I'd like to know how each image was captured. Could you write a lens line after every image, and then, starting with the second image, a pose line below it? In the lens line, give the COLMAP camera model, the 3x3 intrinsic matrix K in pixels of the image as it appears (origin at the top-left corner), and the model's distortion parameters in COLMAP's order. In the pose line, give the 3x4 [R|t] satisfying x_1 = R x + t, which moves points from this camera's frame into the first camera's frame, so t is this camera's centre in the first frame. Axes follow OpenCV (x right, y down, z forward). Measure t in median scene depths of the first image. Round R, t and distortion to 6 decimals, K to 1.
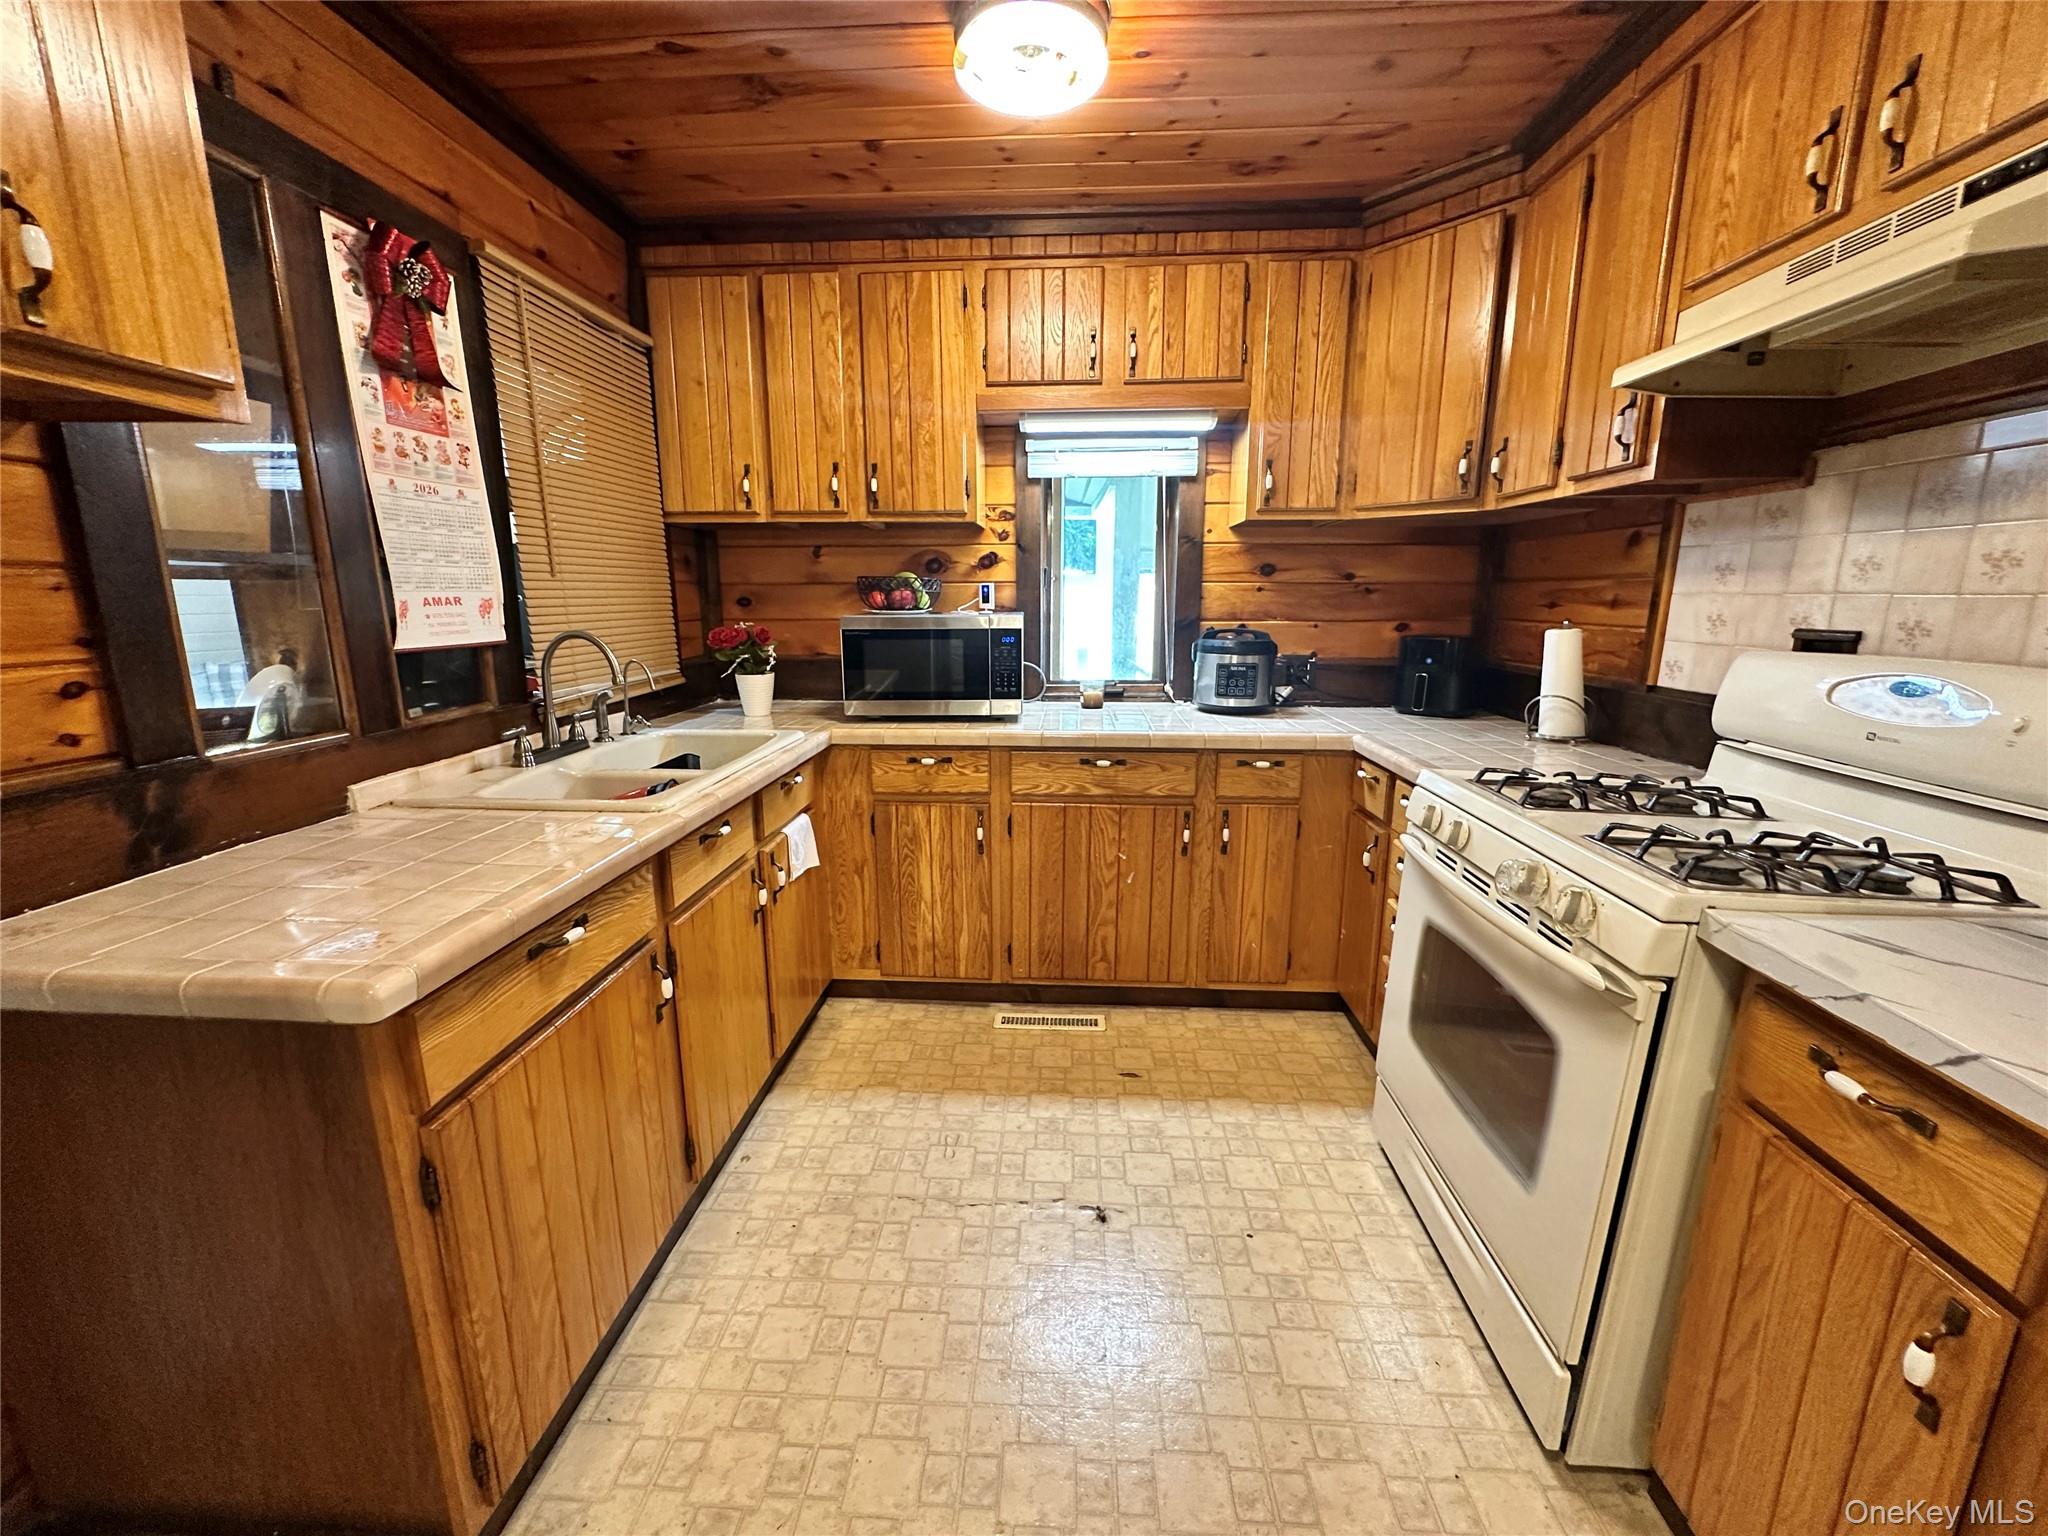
lens RADIAL K [[817.3, 0, 1023.4], [0, 817.3, 771.3], [0, 0, 1]] dist [-0.003780, 0.000750]
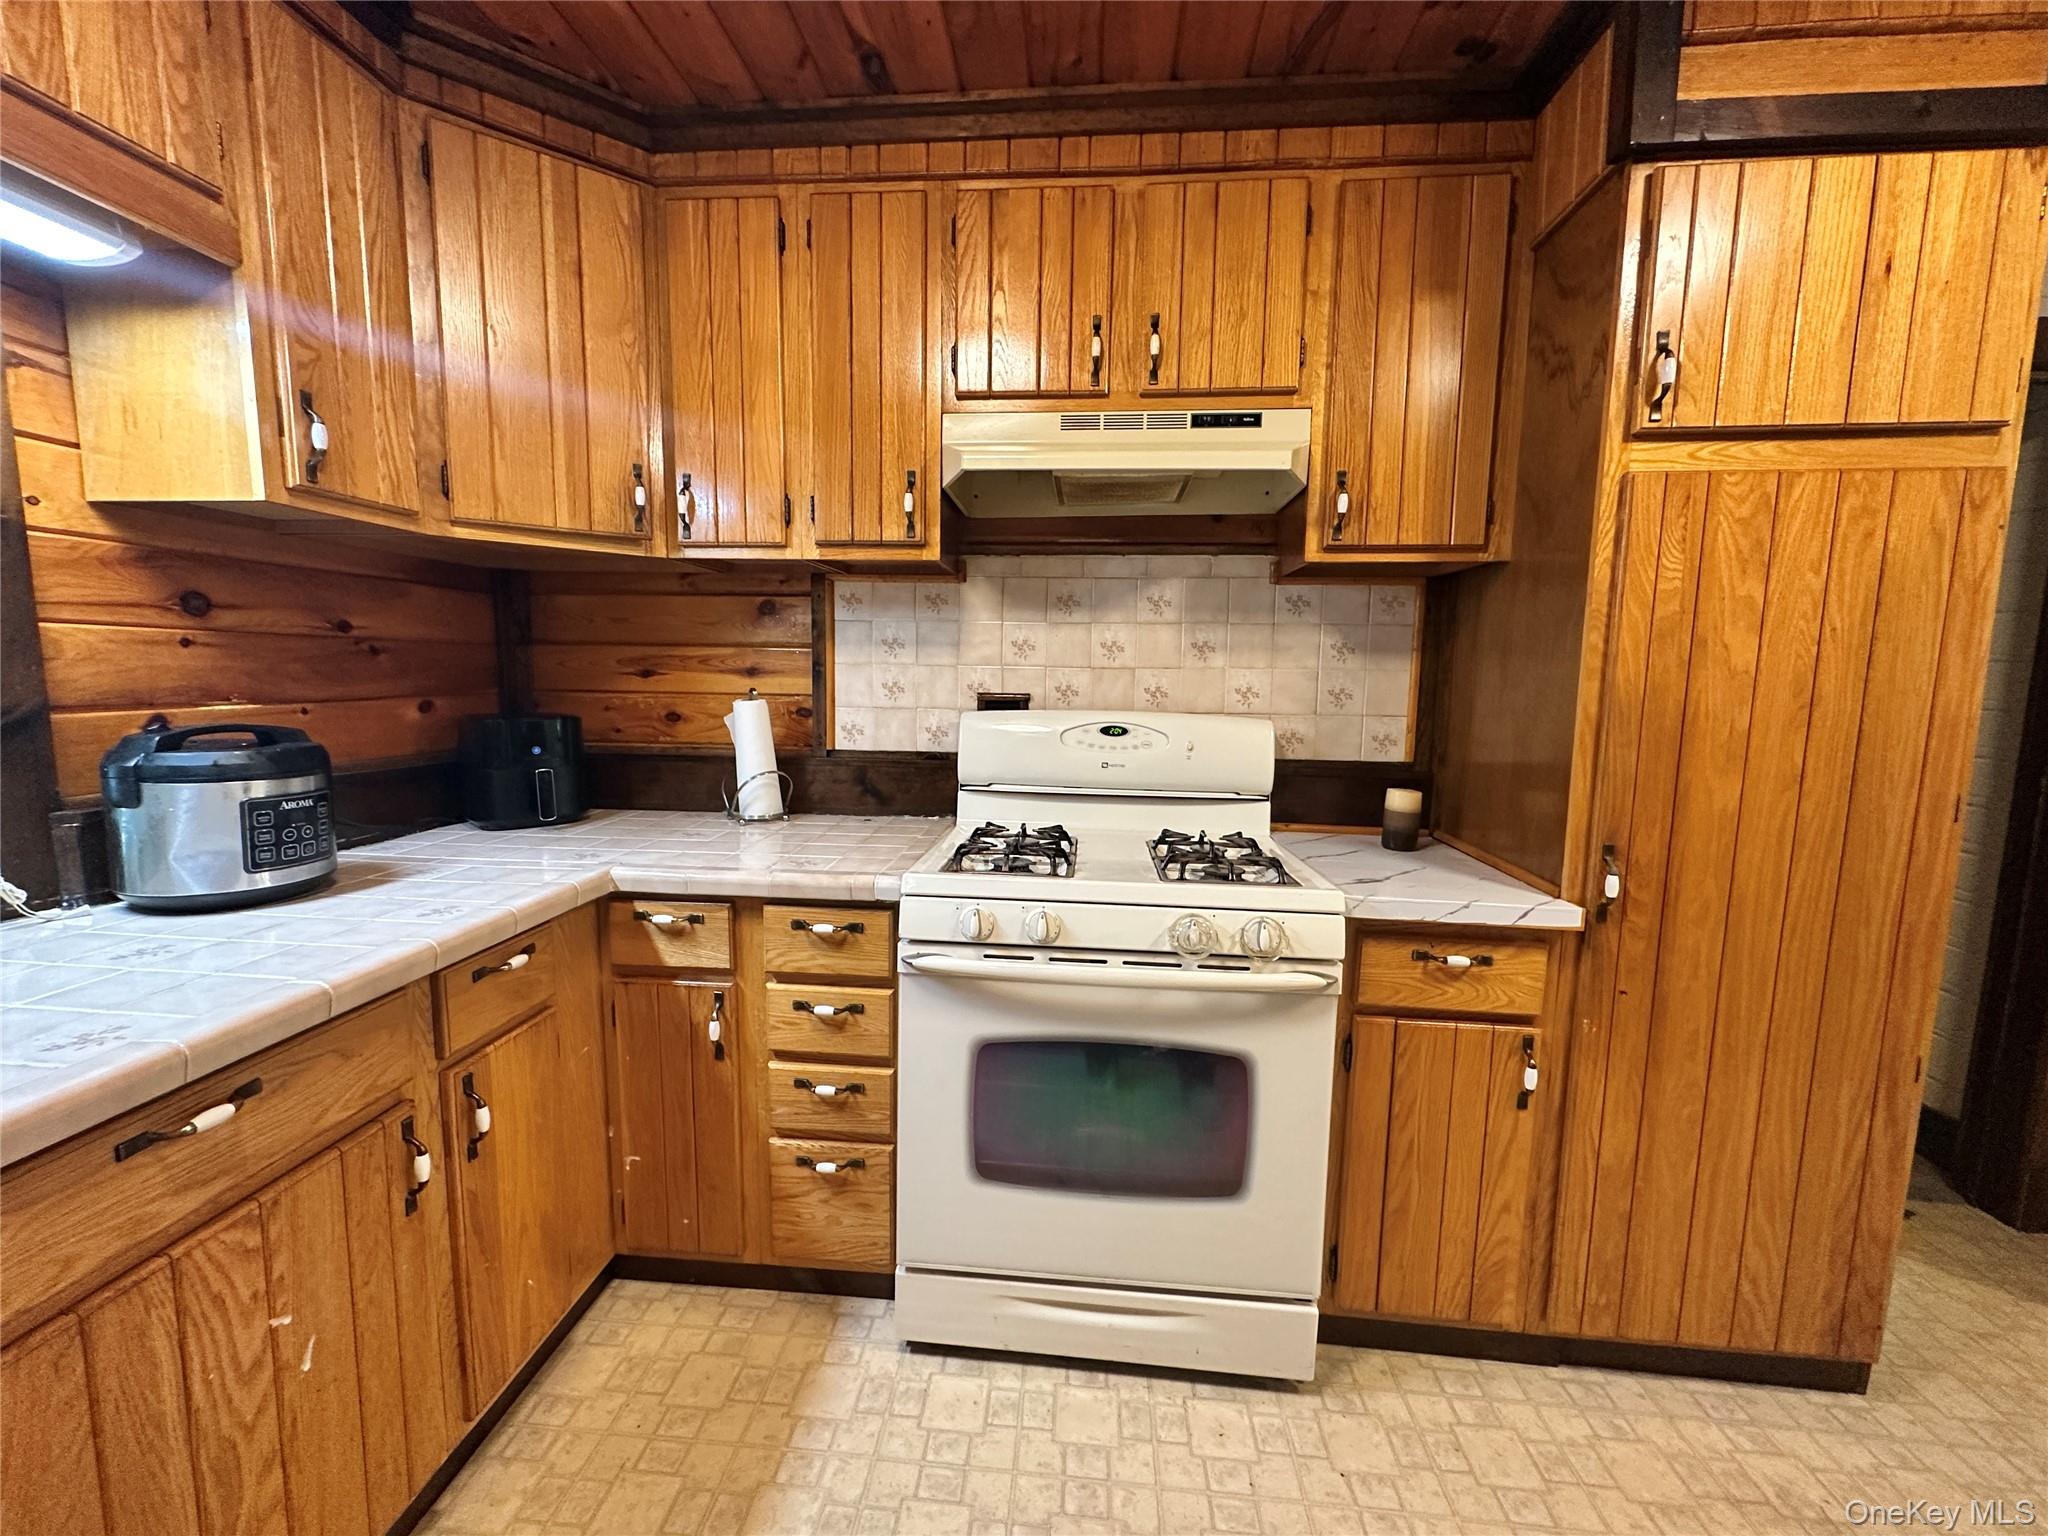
lens RADIAL K [[817.3, 0, 1028.5], [0, 817.3, 769.1], [0, 0, 1]] dist [-0.003780, 0.000750]
pose [[0.027389, -0.119909, 0.992407, -0.231116], [0.195812, 0.974190, 0.112304, -0.130862], [-0.980259, 0.191250, 0.050162, 0.618242]]
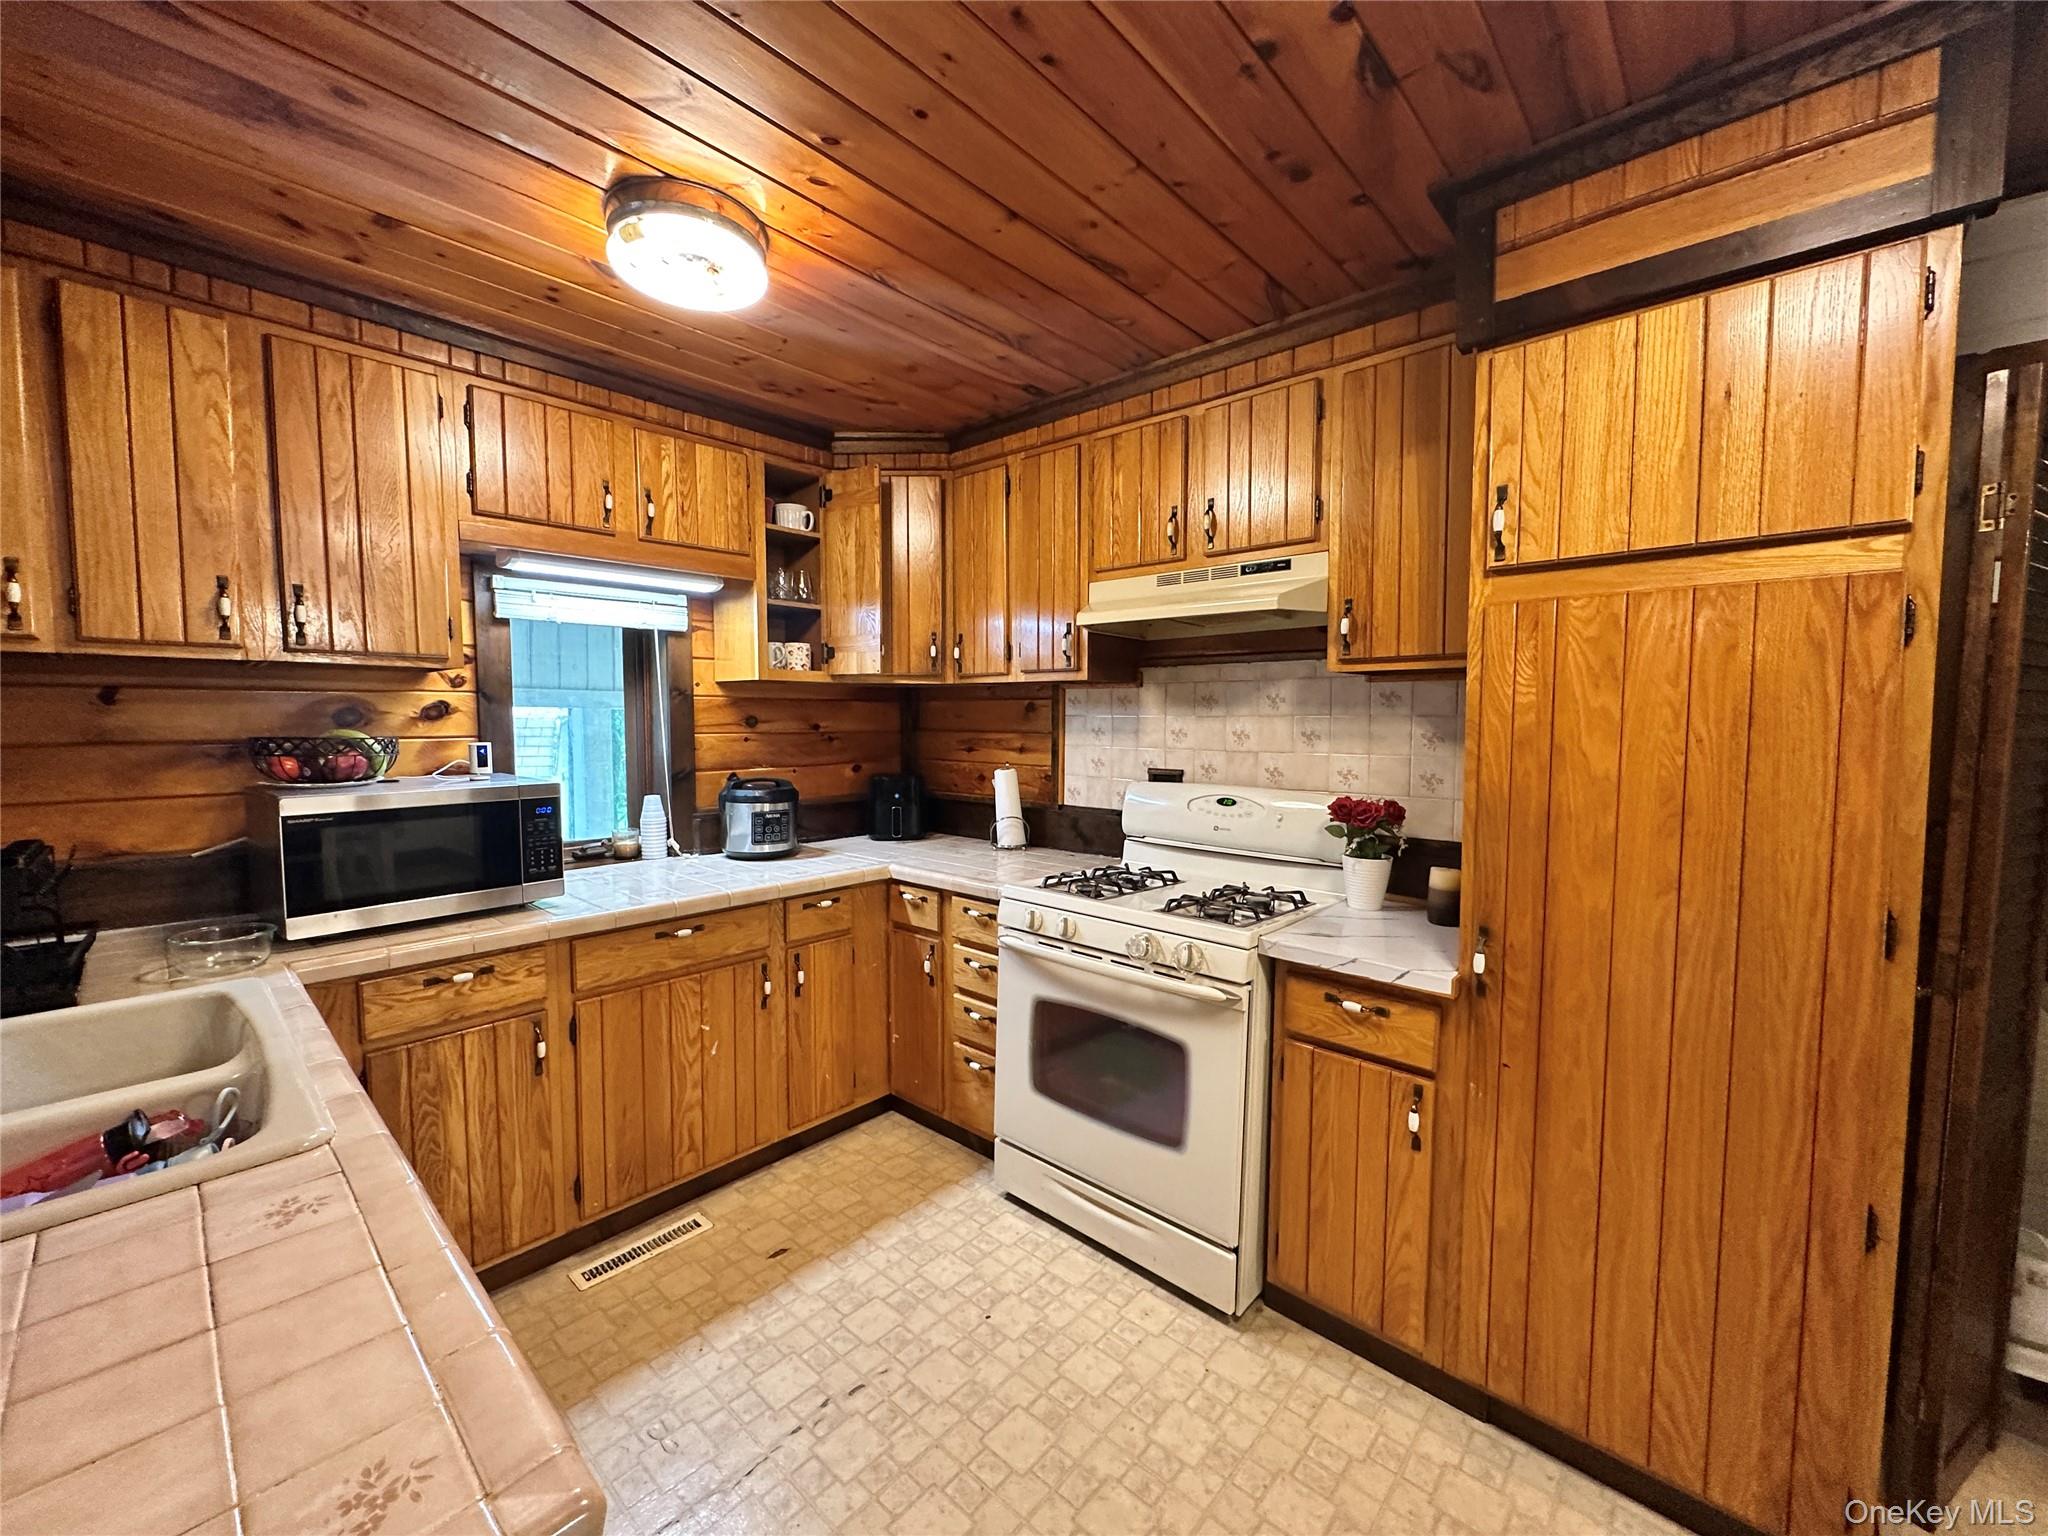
lens RADIAL K [[817.3, 0, 1025.8], [0, 817.3, 772.7], [0, 0, 1]] dist [-0.003780, 0.000750]
pose [[0.622734, -0.052664, 0.780660, -0.385920], [0.160717, 0.985067, -0.061751, -0.070824], [-0.765750, 0.163920, 0.621898, 0.093171]]
